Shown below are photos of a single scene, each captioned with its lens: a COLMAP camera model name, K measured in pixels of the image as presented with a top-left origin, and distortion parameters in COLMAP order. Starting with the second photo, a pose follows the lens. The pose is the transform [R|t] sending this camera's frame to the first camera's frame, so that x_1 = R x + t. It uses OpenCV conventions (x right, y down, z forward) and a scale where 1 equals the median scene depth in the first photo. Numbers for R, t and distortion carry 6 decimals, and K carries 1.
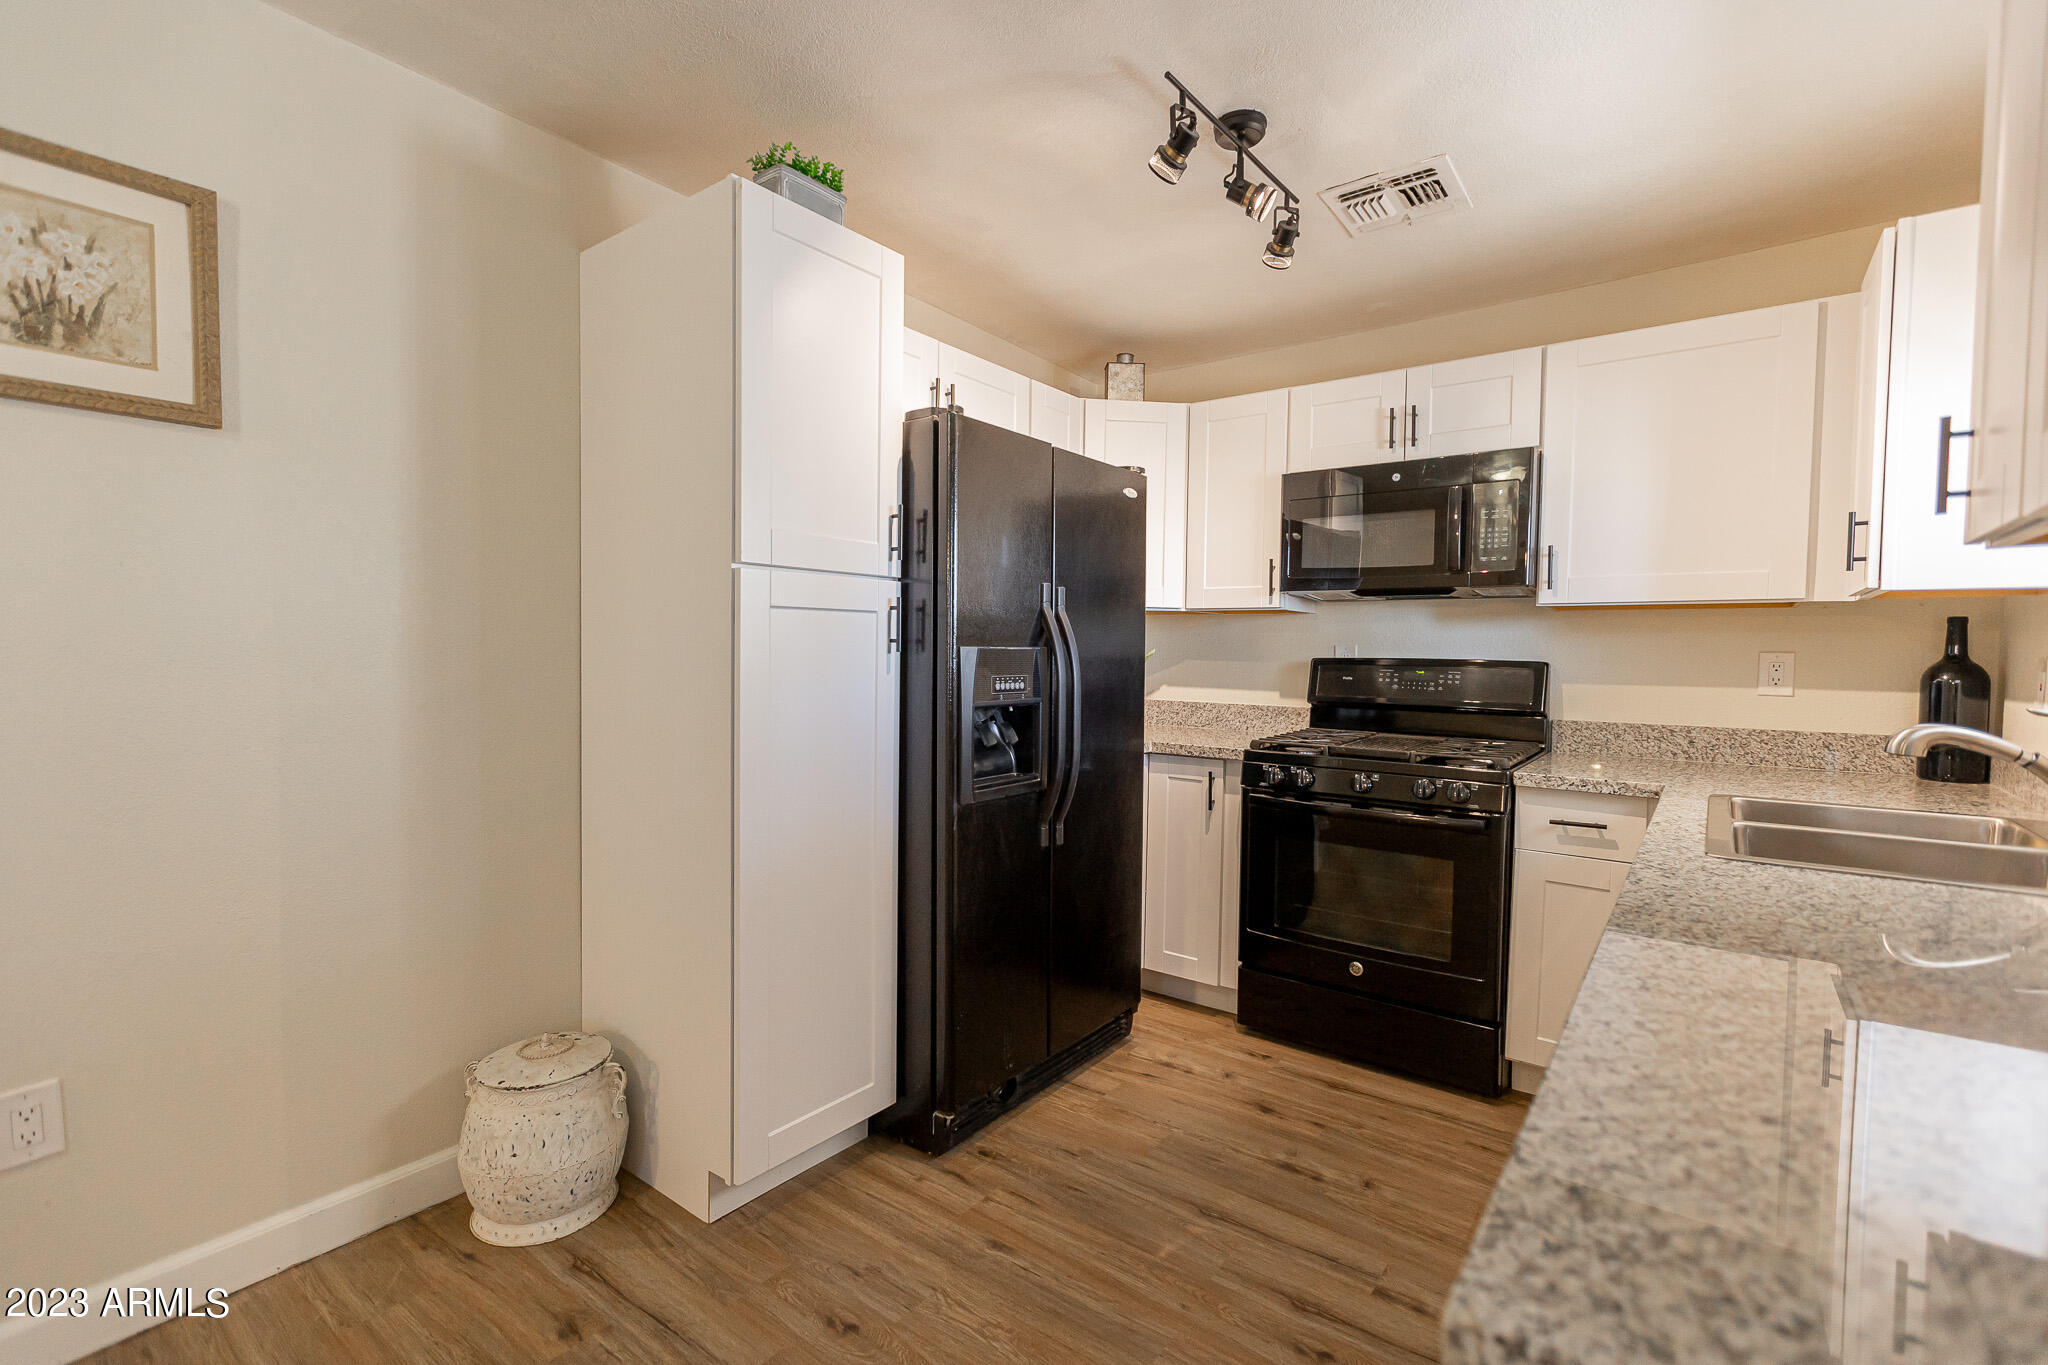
lens RADIAL K [[920.8, 0, 1021.0], [0, 920.8, 683.6], [0, 0, 1]] dist [0.003958, -0.000057]
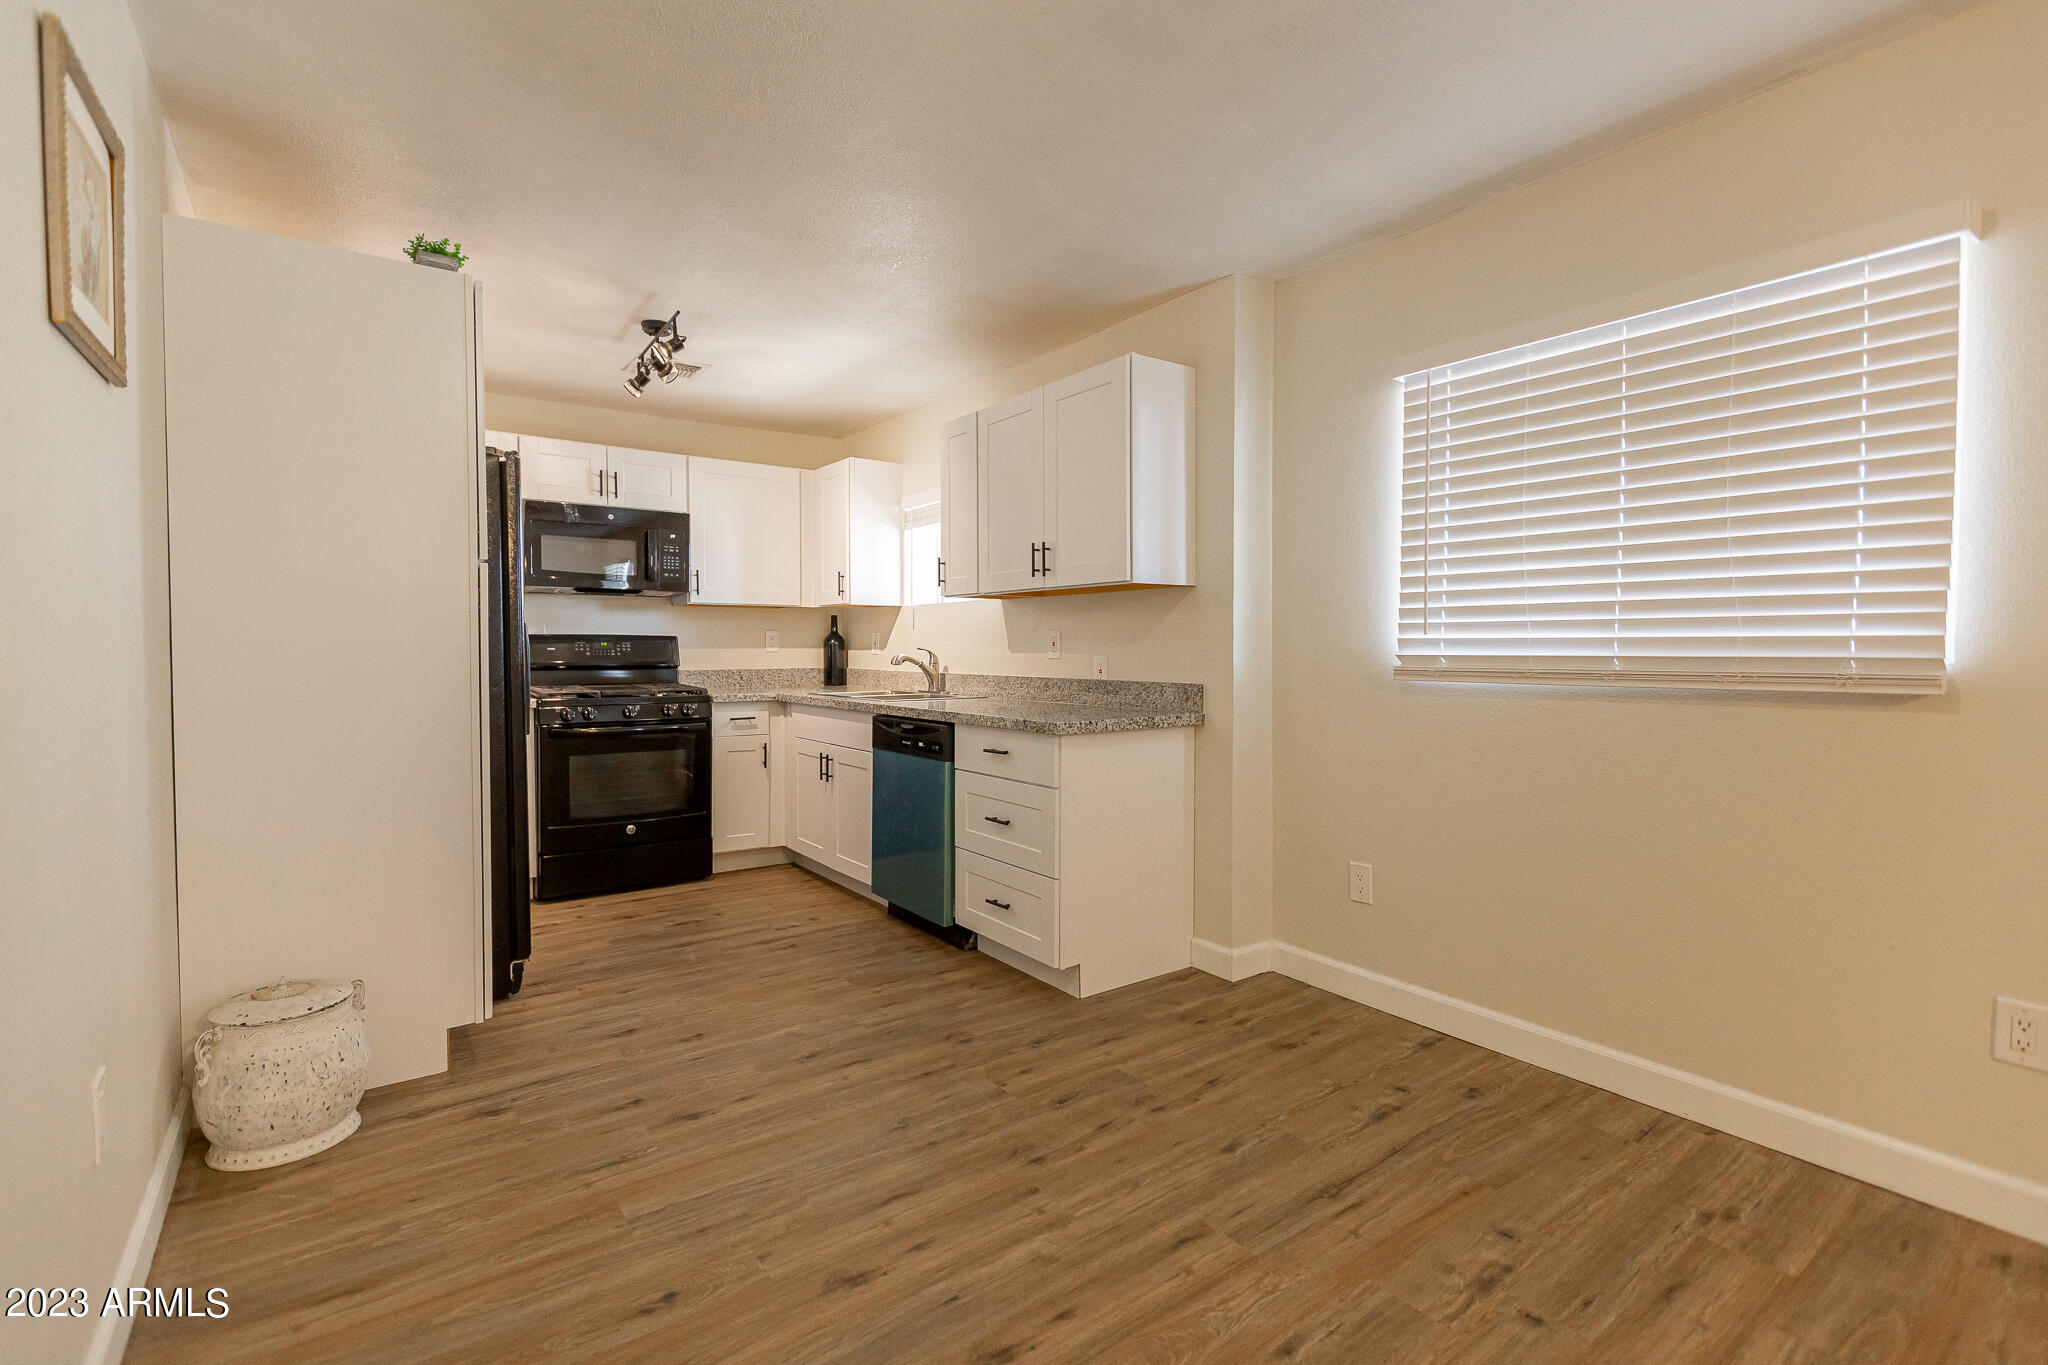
lens RADIAL K [[920.0, 0, 1026.5], [0, 920.0, 674.6], [0, 0, 1]] dist [0.000881, -0.000016]
pose [[0.283240, -0.042307, 0.958115, -1.028505], [0.037648, 0.998747, 0.032972, 0.018746], [-0.958310, 0.026733, 0.284478, -0.117231]]
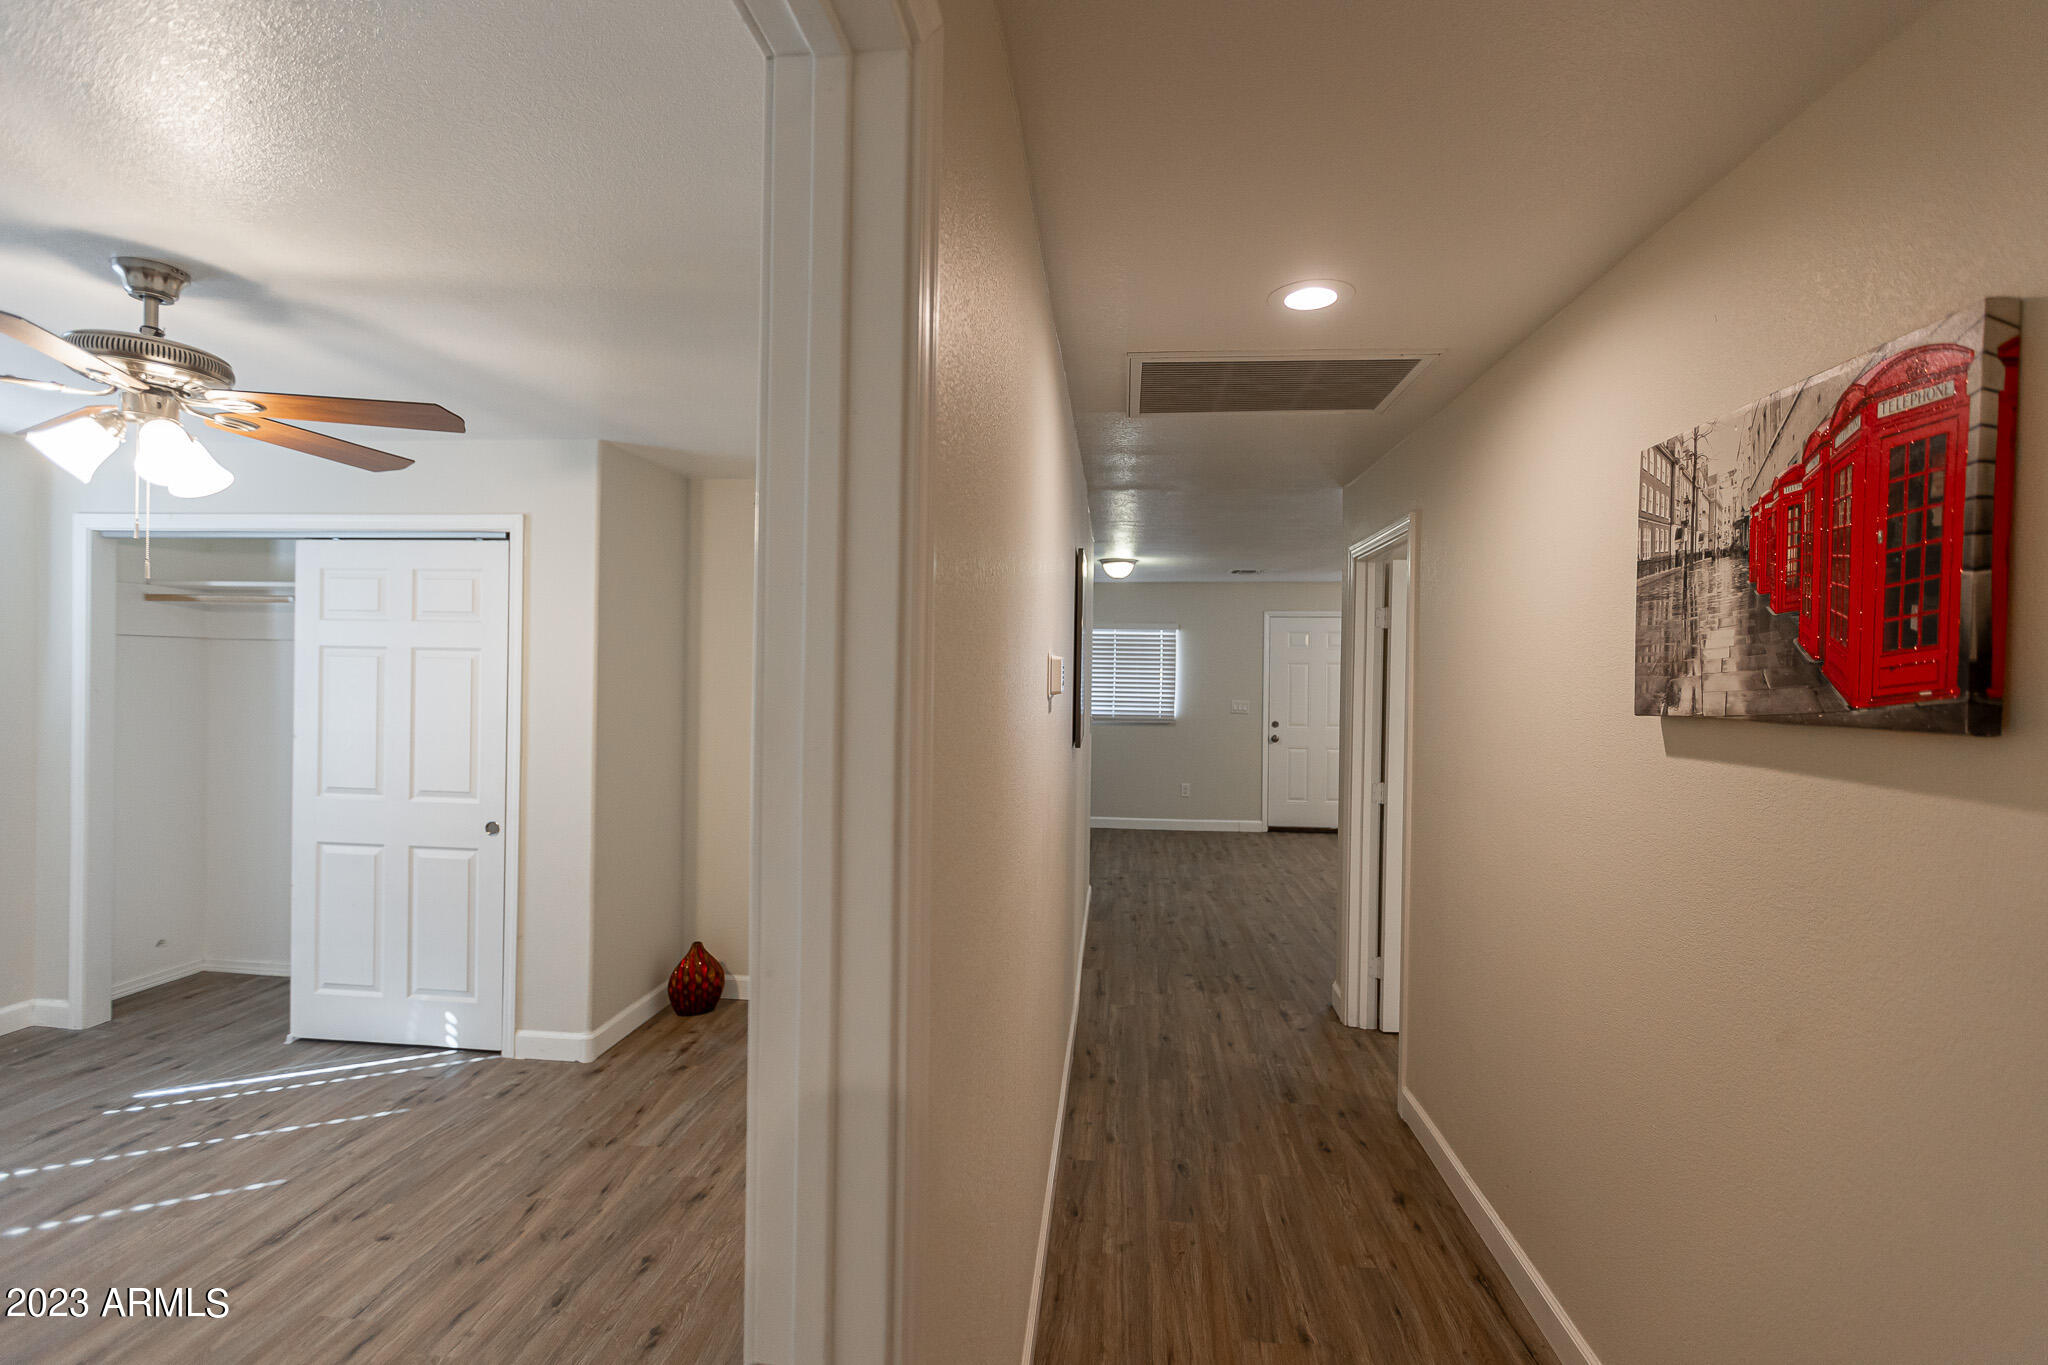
lens RADIAL K [[917.0, 0, 1026.9], [0, 917.0, 725.7], [0, 0, 1]] dist [0.001315, -0.000078]
pose [[-0.516617, -0.063972, 0.853823, -2.854697], [0.015640, 0.996334, 0.084113, -0.211248], [-0.856074, 0.056808, -0.513722, 1.708527]]
